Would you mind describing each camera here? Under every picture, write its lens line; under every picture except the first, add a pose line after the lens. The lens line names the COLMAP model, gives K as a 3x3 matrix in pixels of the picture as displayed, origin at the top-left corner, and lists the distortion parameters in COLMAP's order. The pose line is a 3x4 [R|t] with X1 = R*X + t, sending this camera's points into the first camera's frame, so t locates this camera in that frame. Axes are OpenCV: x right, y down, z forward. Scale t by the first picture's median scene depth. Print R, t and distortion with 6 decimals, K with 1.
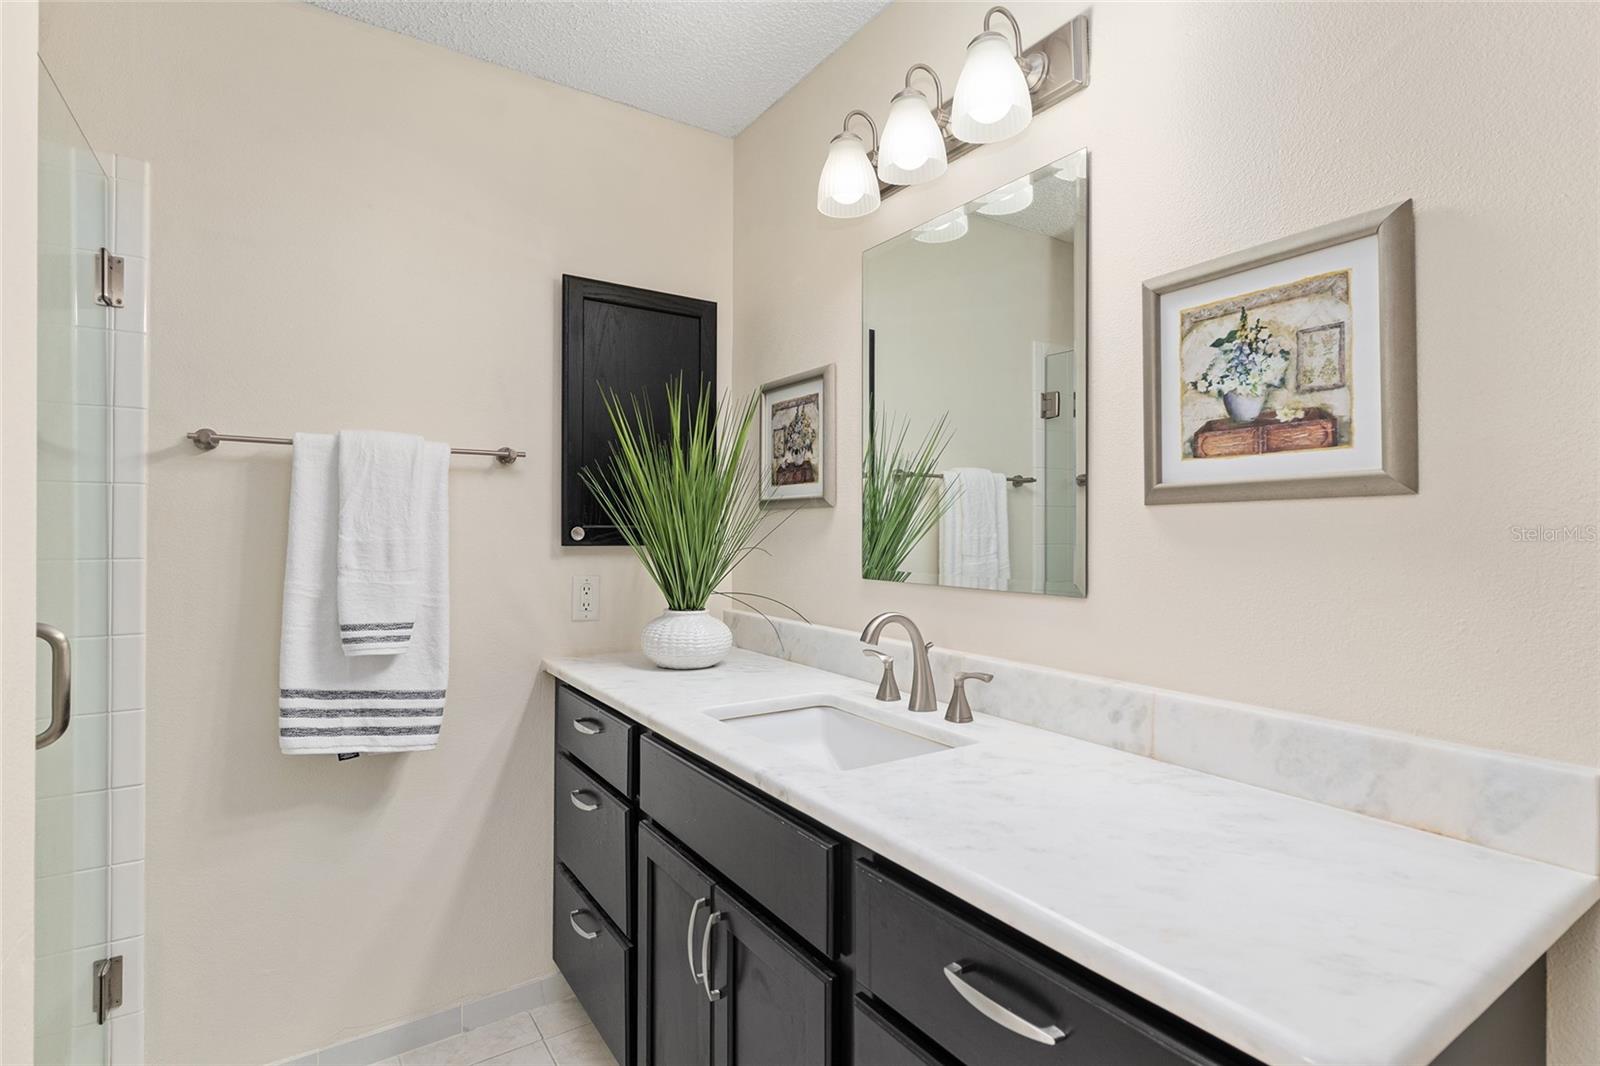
lens RADIAL K [[775.9, 0, 808.2], [0, 775.9, 525.5], [0, 0, 1]] dist [-0.003934, -0.001228]
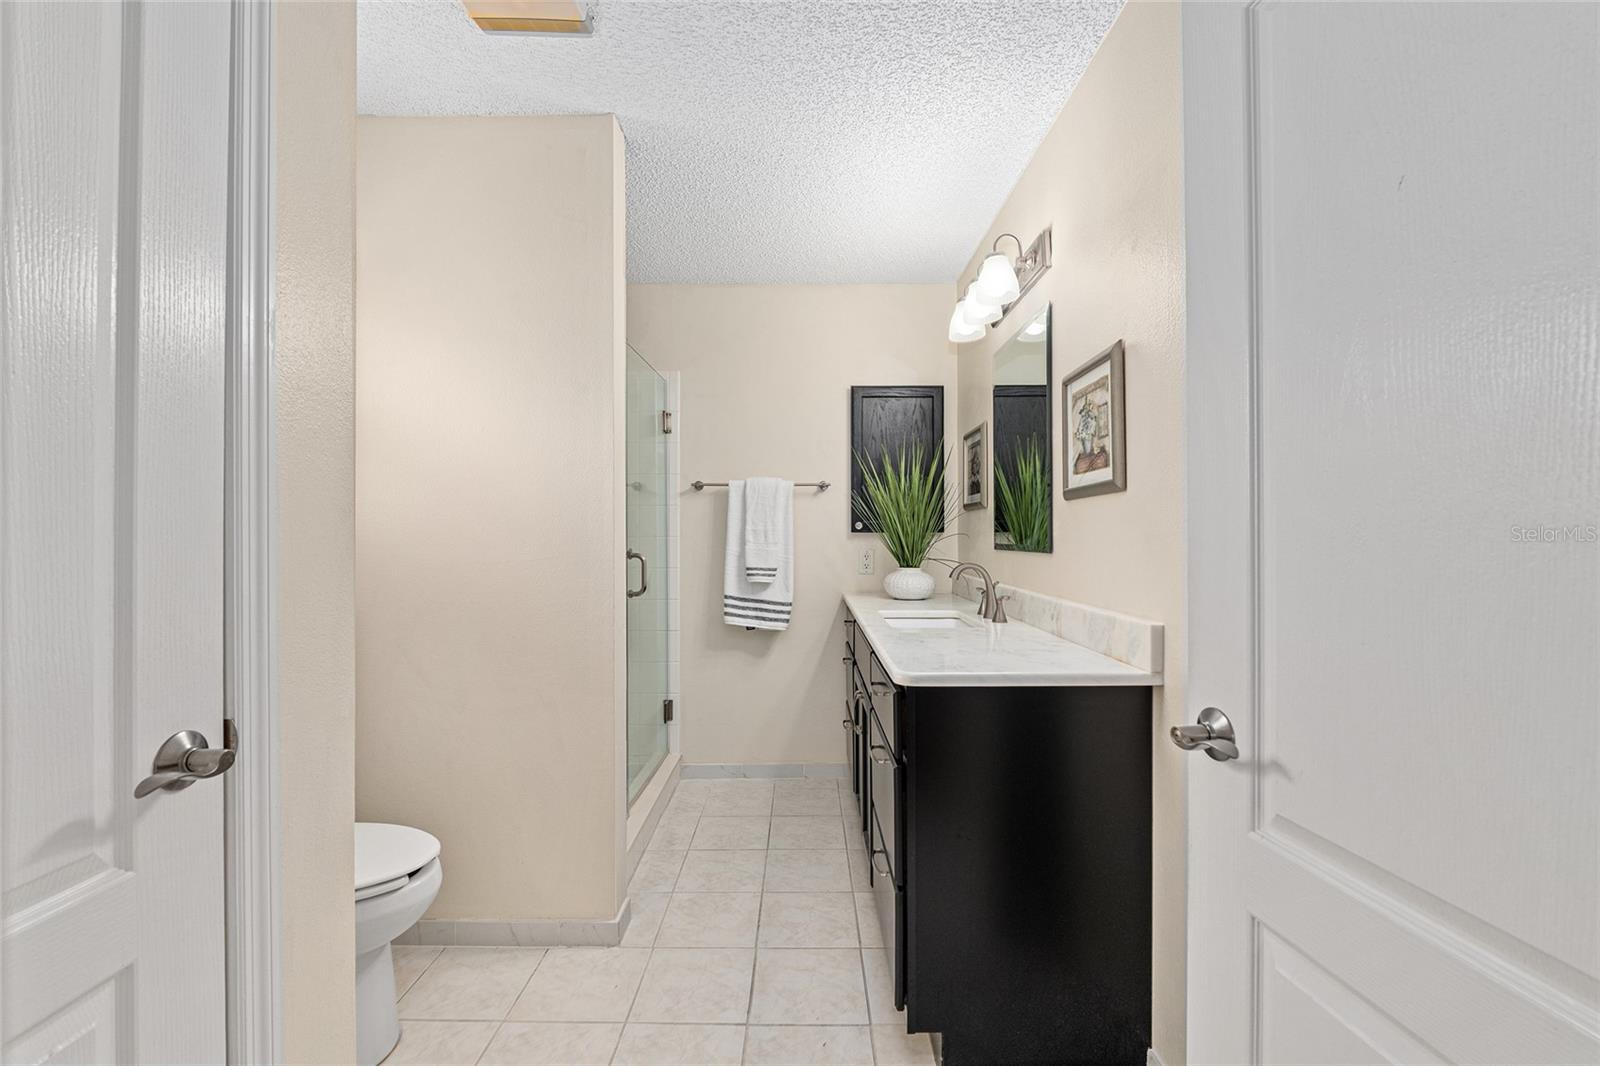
lens RADIAL K [[663.4, 0, 801.1], [0, 663.4, 533.3], [0, 0, 1]] dist [-0.004826, 0.000214]
pose [[0.828129, -0.006927, -0.560495, 0.562192], [0.008250, 0.999966, -0.000169, 0.032803], [0.560478, -0.004485, 0.828157, -0.453057]]
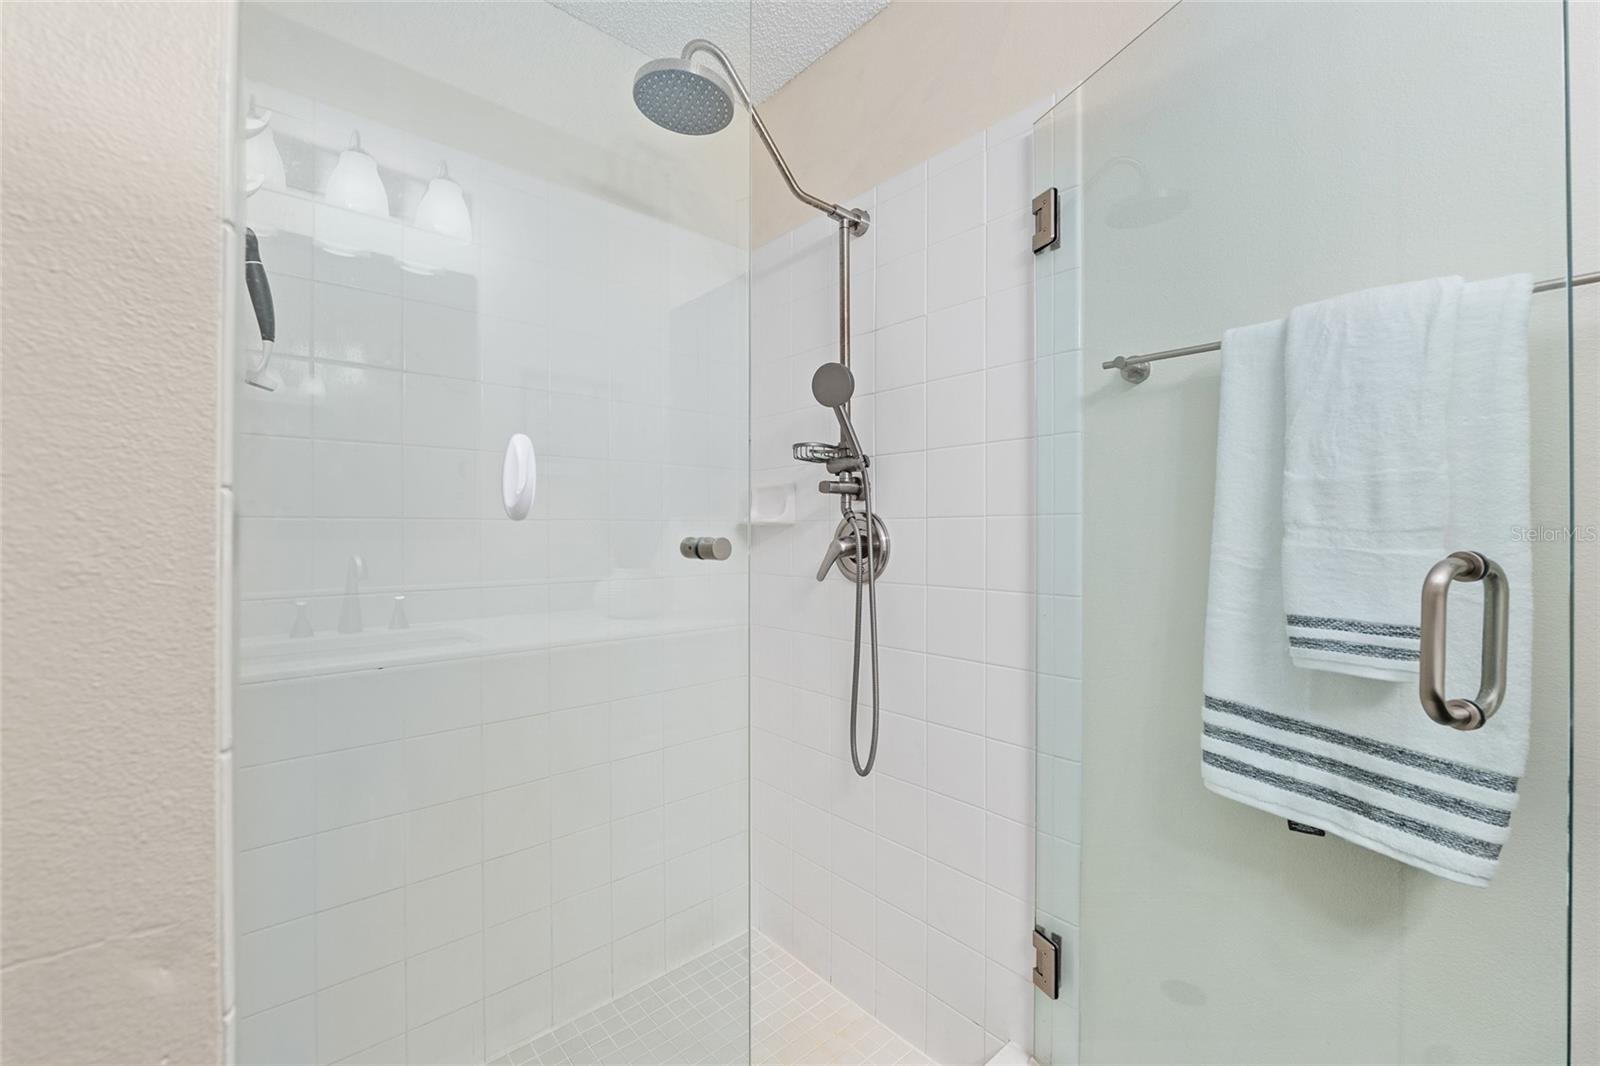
lens RADIAL K [[663.4, 0, 801.2], [0, 663.4, 531.7], [0, 0, 1]] dist [-0.004826, 0.000214]
pose [[0.139953, -0.008372, -0.990123, -0.125739], [0.003338, 0.999963, -0.007983, 0.063099], [0.990153, -0.002187, 0.139976, 0.526113]]
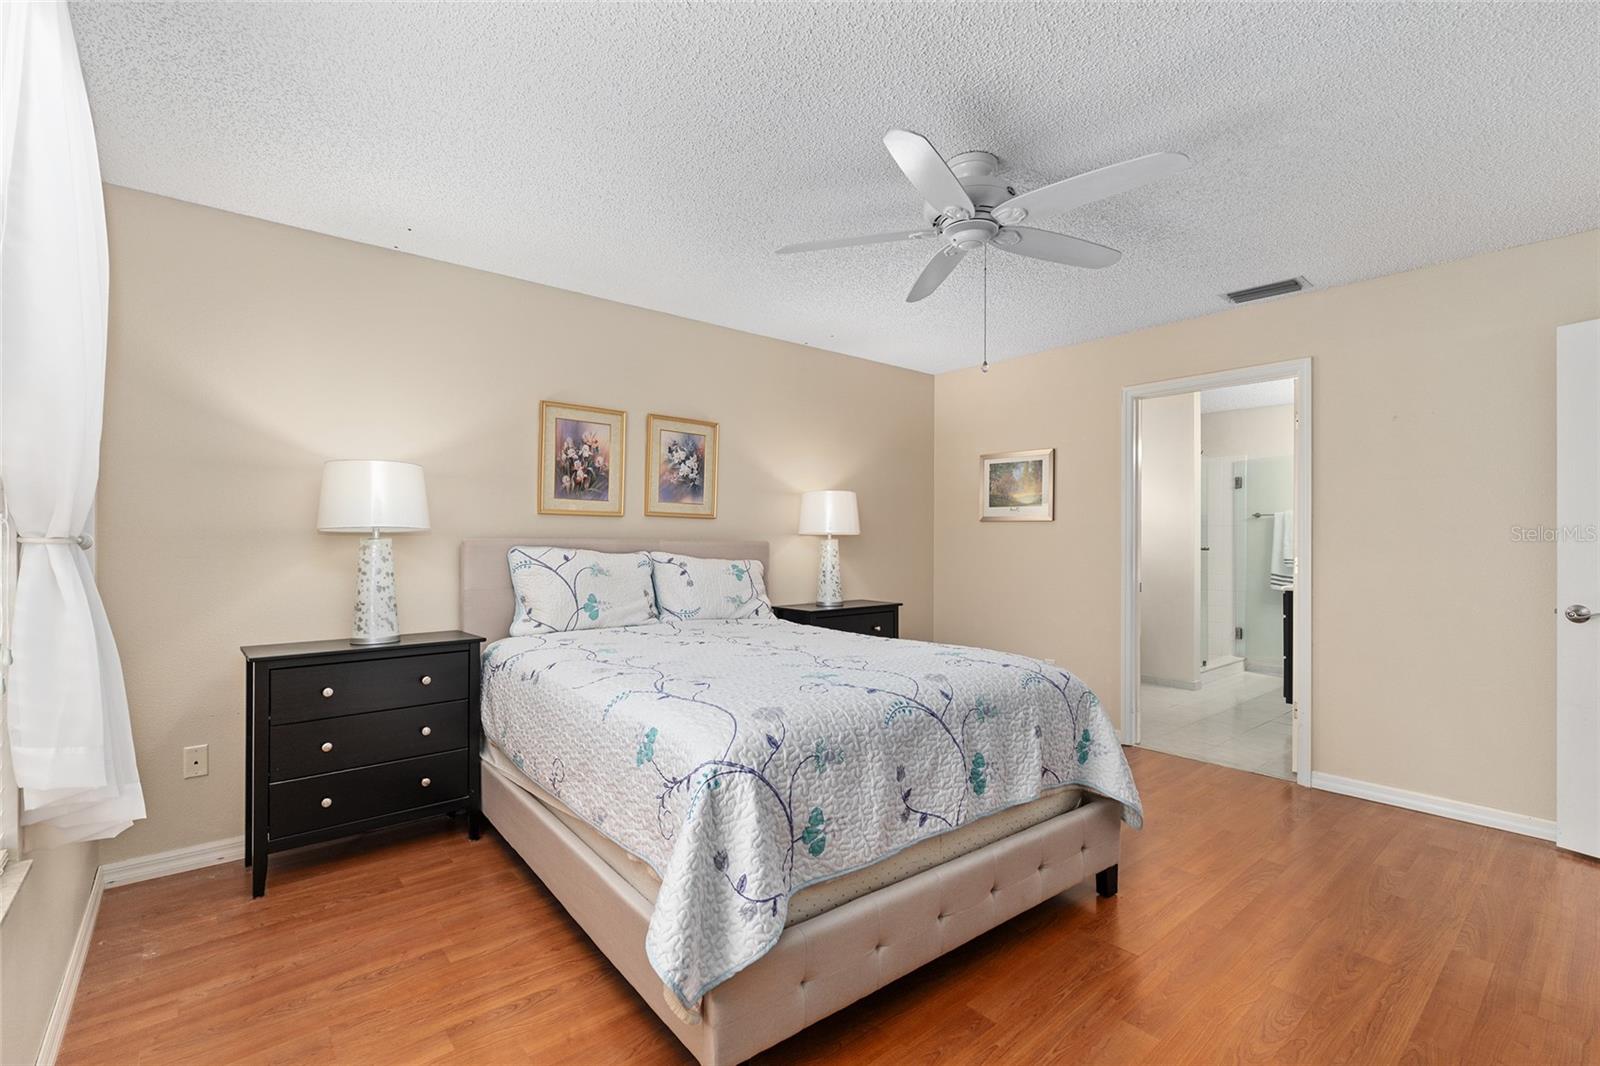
lens RADIAL K [[682.3, 0, 802.4], [0, 682.3, 519.8], [0, 0, 1]] dist [0.000346, -0.000010]
pose [[0.073224, -0.024958, -0.997003, 2.771464], [-0.003569, 0.999674, -0.025287, 0.020306], [0.997309, 0.005410, 0.073111, -1.781392]]
